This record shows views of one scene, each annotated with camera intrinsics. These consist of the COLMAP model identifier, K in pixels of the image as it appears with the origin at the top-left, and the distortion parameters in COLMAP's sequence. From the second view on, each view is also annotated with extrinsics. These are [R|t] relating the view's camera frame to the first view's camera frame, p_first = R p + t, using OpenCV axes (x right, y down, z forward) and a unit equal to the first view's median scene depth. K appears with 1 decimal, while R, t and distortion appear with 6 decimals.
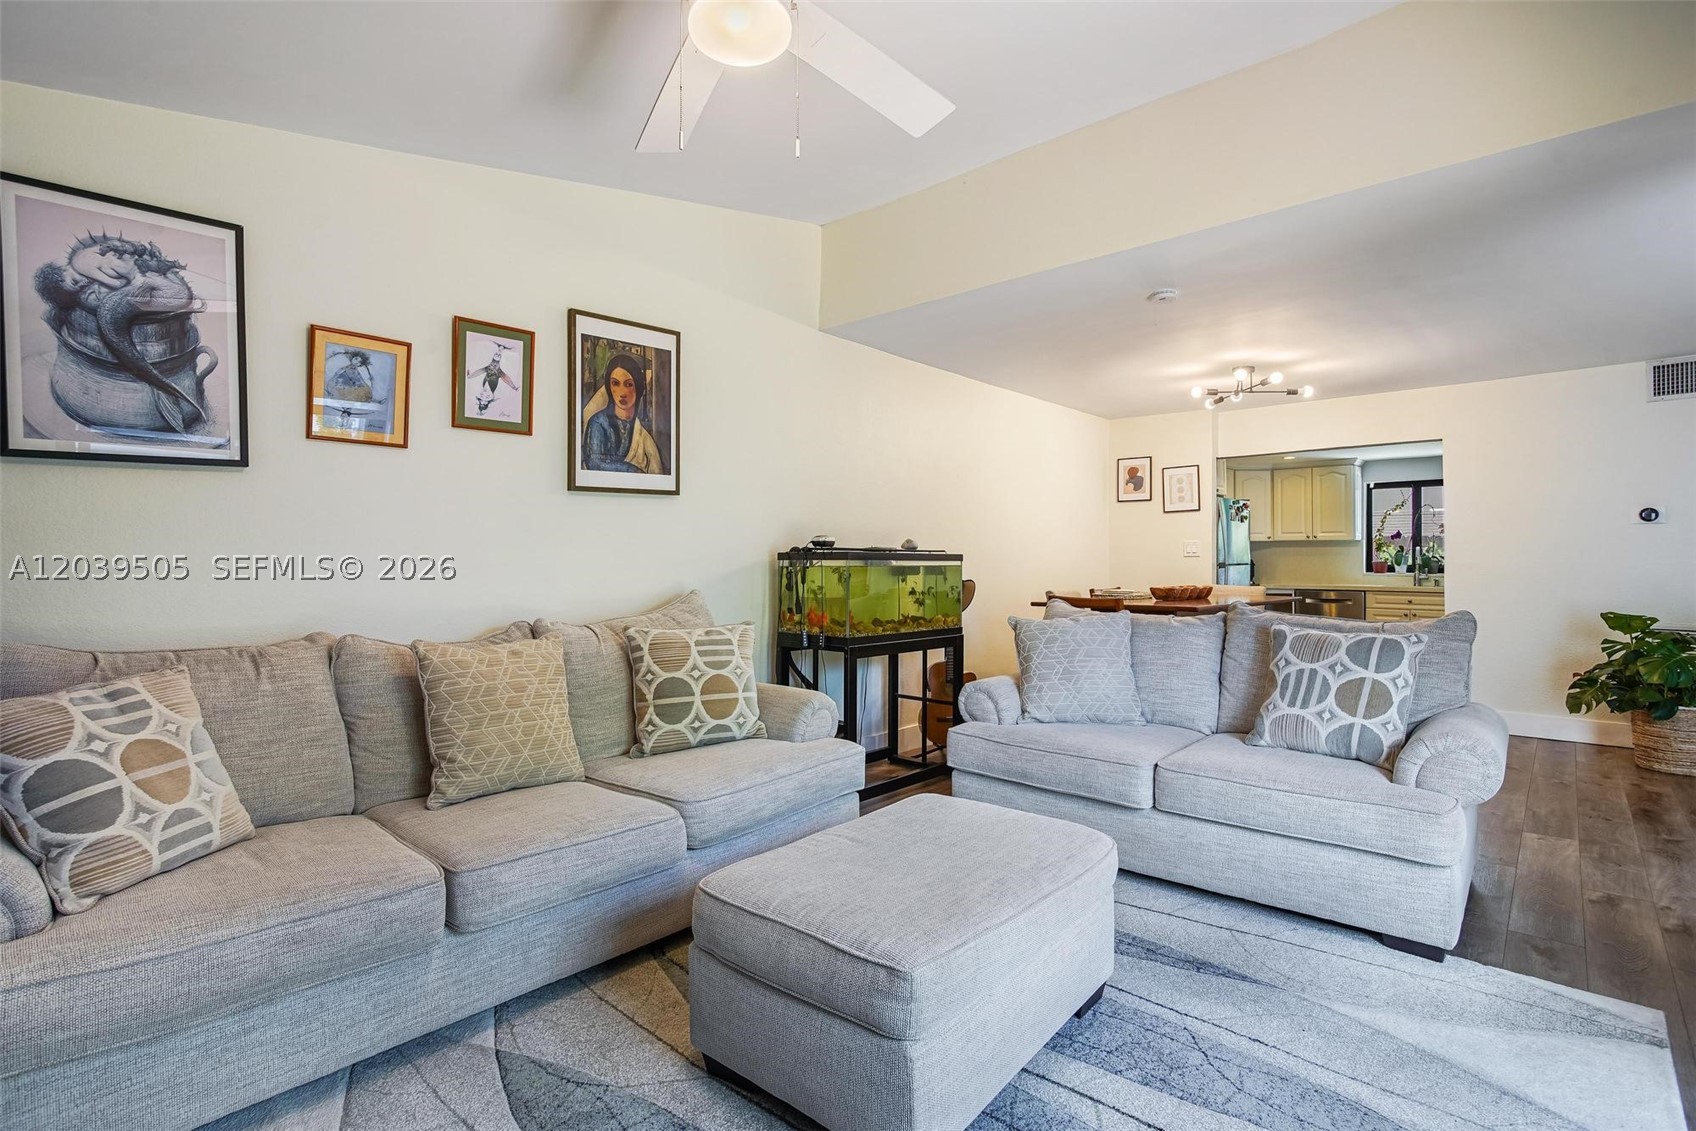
lens RADIAL K [[812.2, 0, 839.0], [0, 812.2, 560.3], [0, 0, 1]] dist [-0.000390, 0.000436]
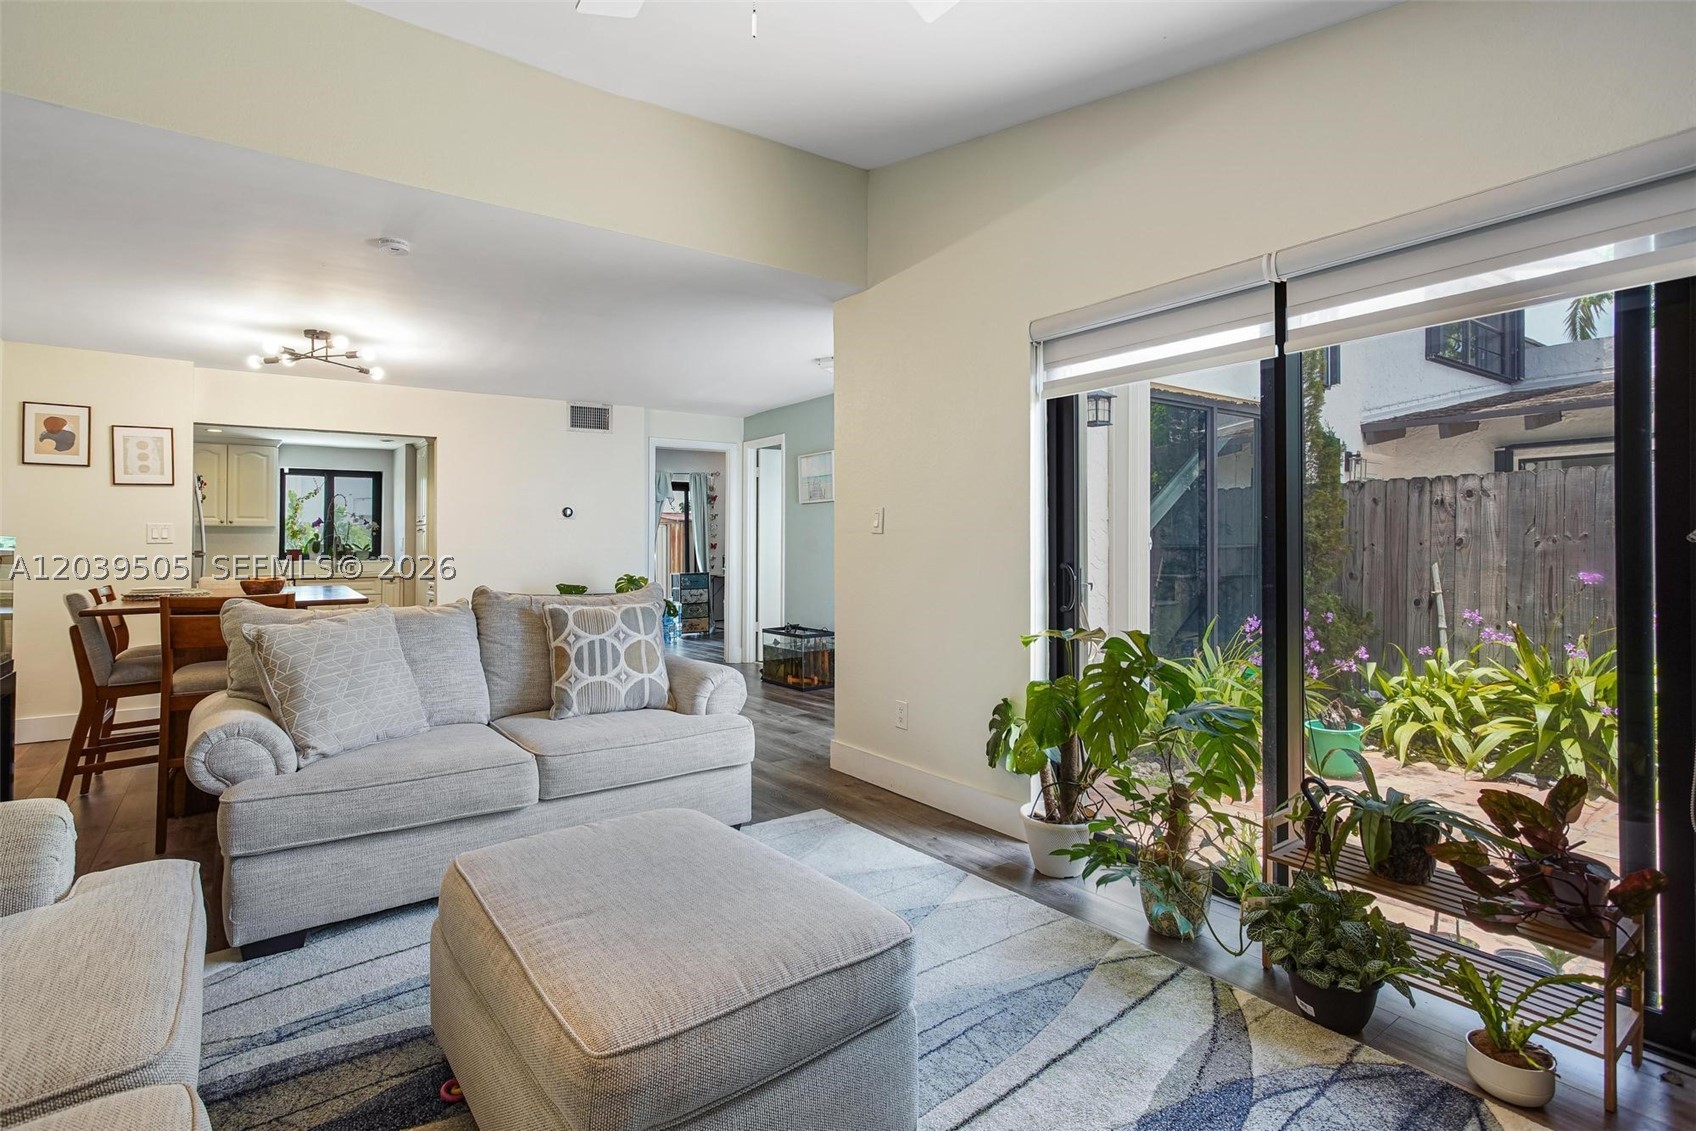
lens RADIAL K [[818.8, 0, 849.1], [0, 818.8, 548.6], [0, 0, 1]] dist [0.000165, 0.000343]
pose [[0.210181, -0.004350, 0.977653, -0.266310], [0.006099, 0.999976, 0.003138, 0.002986], [-0.977643, 0.005304, 0.210203, 0.240198]]
